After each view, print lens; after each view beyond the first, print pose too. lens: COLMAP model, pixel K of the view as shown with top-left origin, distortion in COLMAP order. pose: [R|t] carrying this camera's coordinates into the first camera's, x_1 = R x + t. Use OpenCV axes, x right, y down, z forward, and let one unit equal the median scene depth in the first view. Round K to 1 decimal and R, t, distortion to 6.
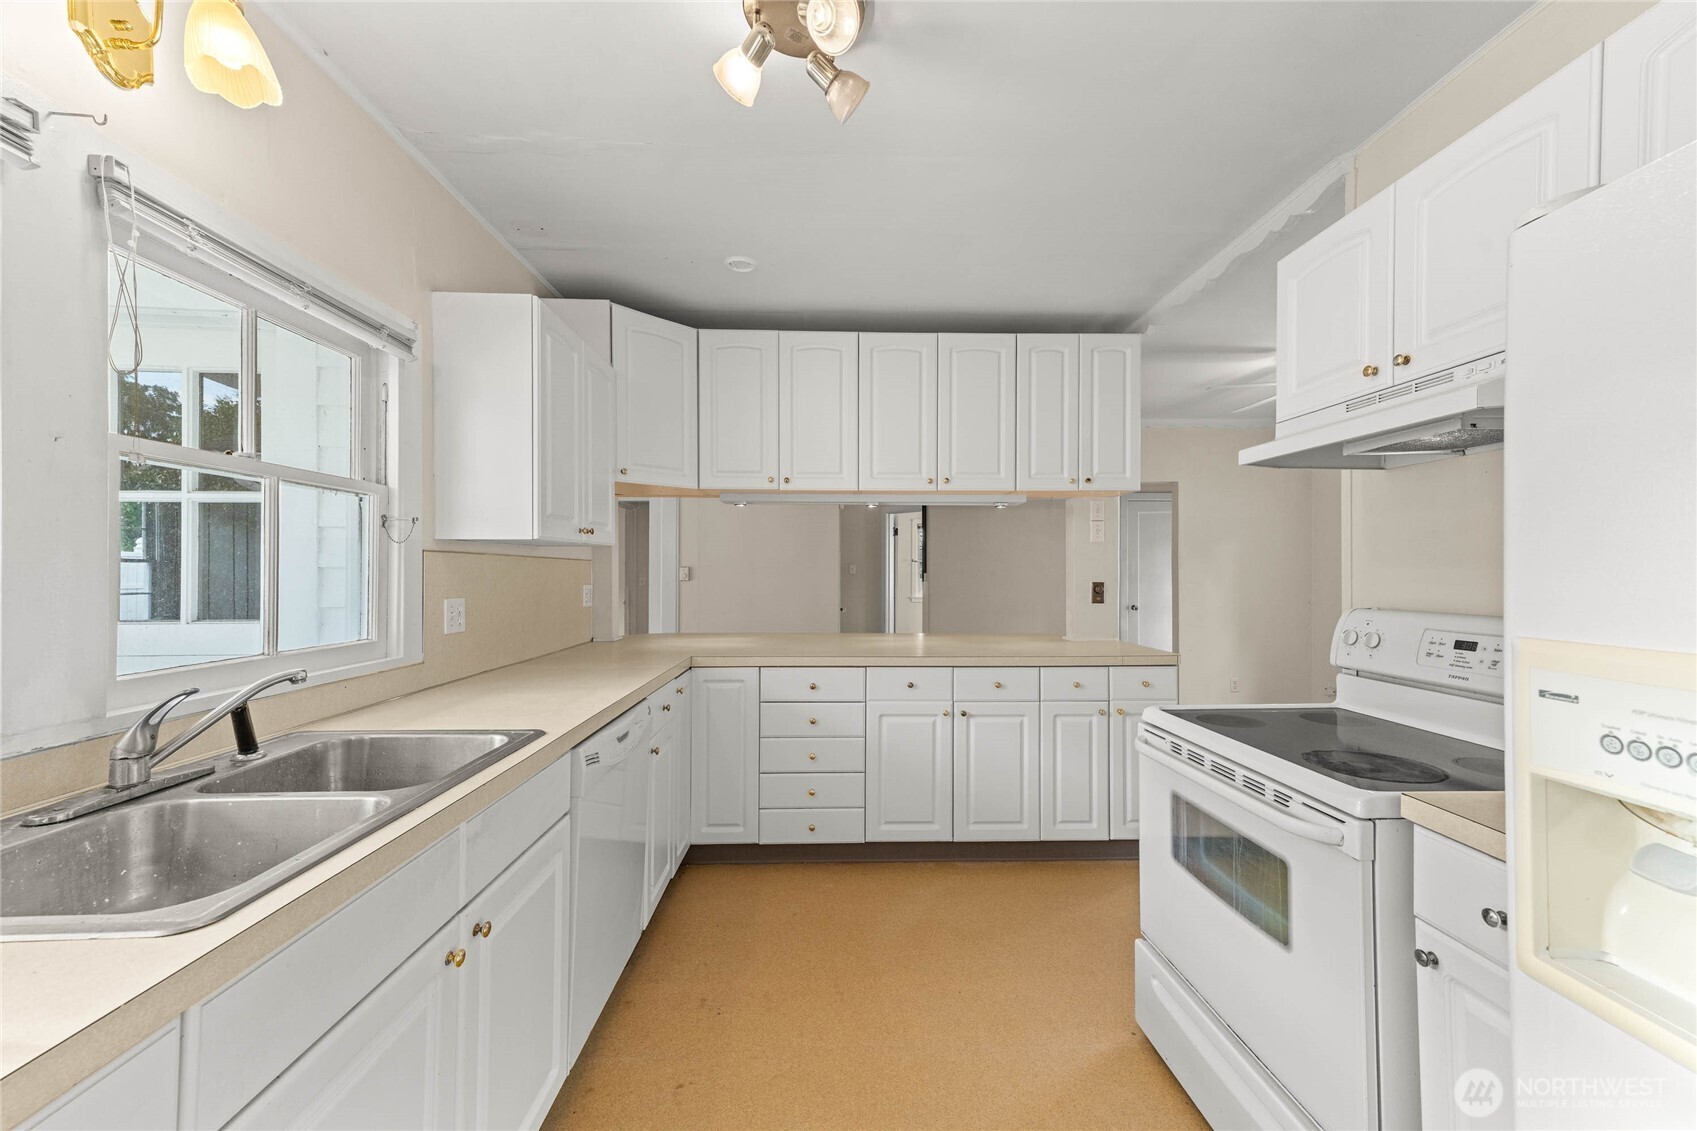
lens RADIAL K [[656.4, 0, 848.5], [0, 656.4, 565.5], [0, 0, 1]] dist [0.020220, -0.000013]
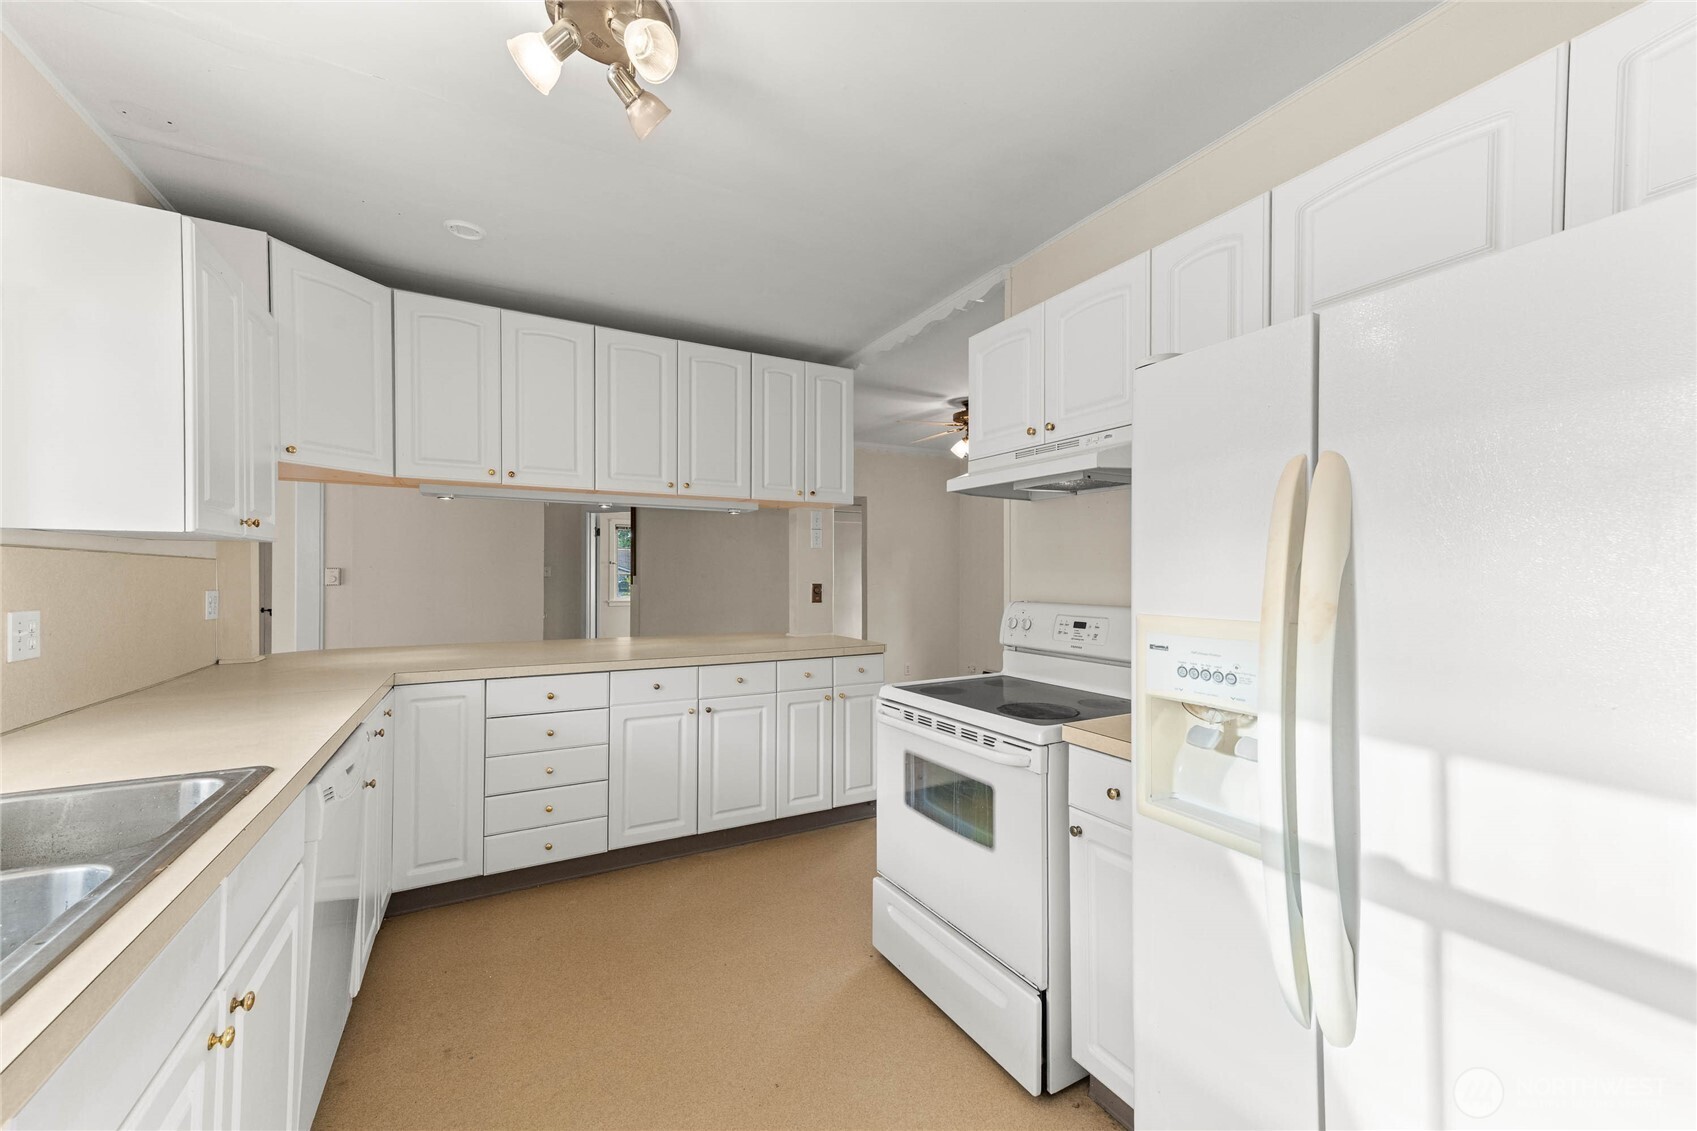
lens RADIAL K [[660.0, 0, 845.0], [0, 660.0, 567.5], [0, 0, 1]] dist [0.020814, -0.000037]
pose [[0.895011, 0.005709, 0.446007, -0.119865], [-0.005279, 0.999984, -0.002206, -0.000480], [-0.446012, -0.000380, 0.895027, -0.045886]]
